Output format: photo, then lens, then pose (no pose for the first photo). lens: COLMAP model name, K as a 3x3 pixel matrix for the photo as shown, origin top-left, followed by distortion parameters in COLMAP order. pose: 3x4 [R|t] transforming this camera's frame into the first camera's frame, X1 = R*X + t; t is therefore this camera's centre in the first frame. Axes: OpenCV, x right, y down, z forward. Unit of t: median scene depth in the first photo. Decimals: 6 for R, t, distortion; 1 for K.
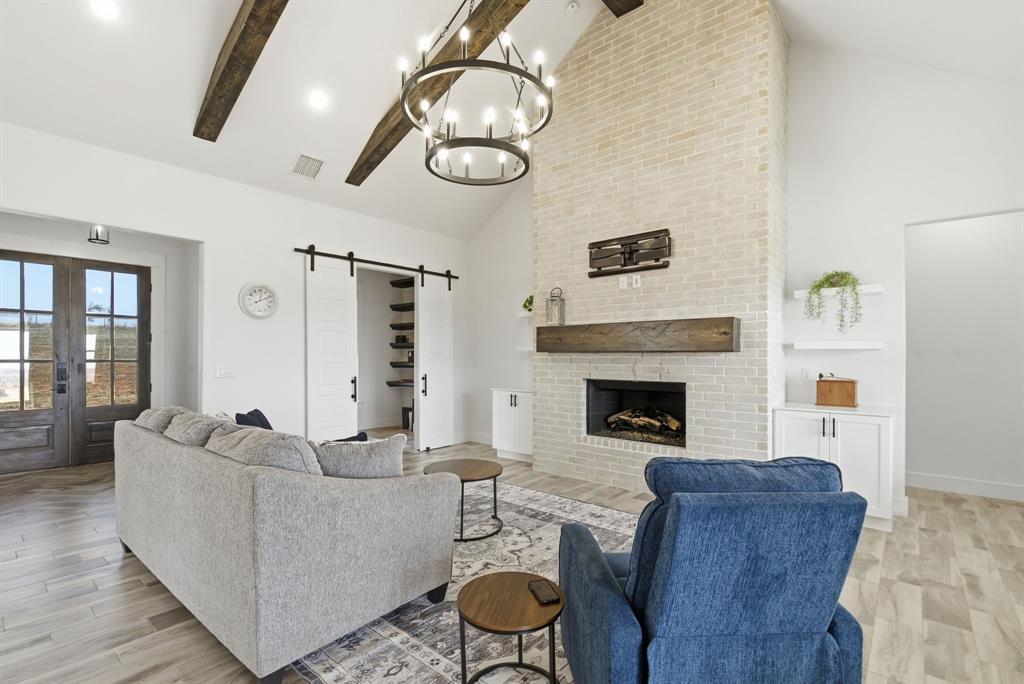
lens RADIAL K [[477.3, 0, 492.9], [0, 477.3, 355.5], [0, 0, 1]] dist [0.002082, -0.001952]
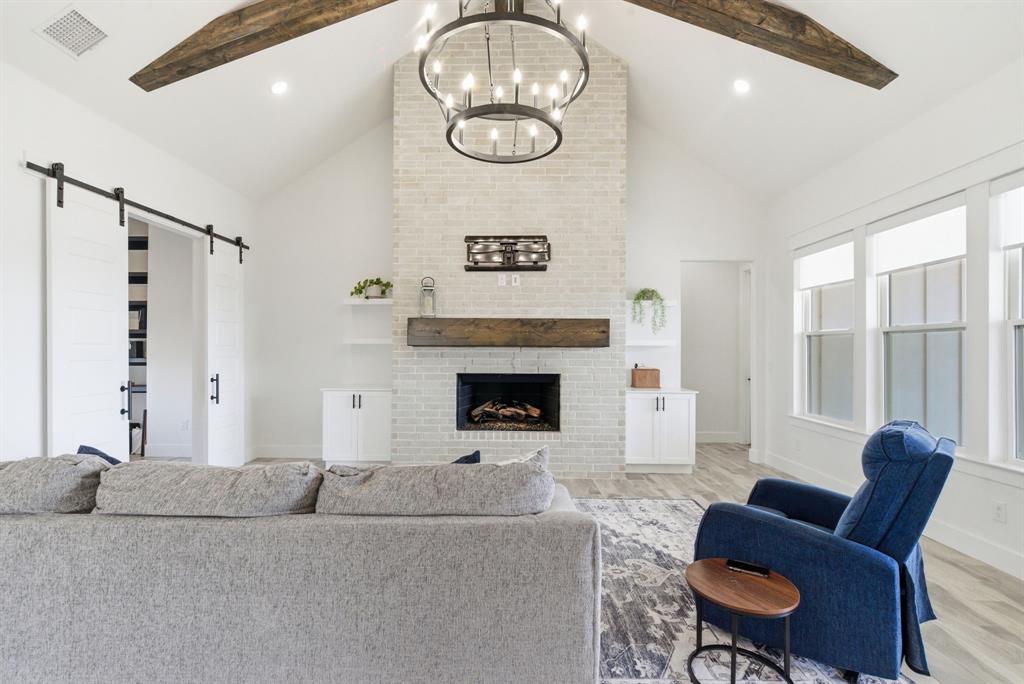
lens RADIAL K [[477.3, 0, 510.7], [0, 477.3, 346.5], [0, 0, 1]] dist [0.002082, -0.001952]
pose [[0.751146, 0.005580, 0.660113, -0.374059], [-0.004494, 0.999984, -0.003339, -0.003747], [-0.660121, -0.000458, 0.751159, 0.194262]]
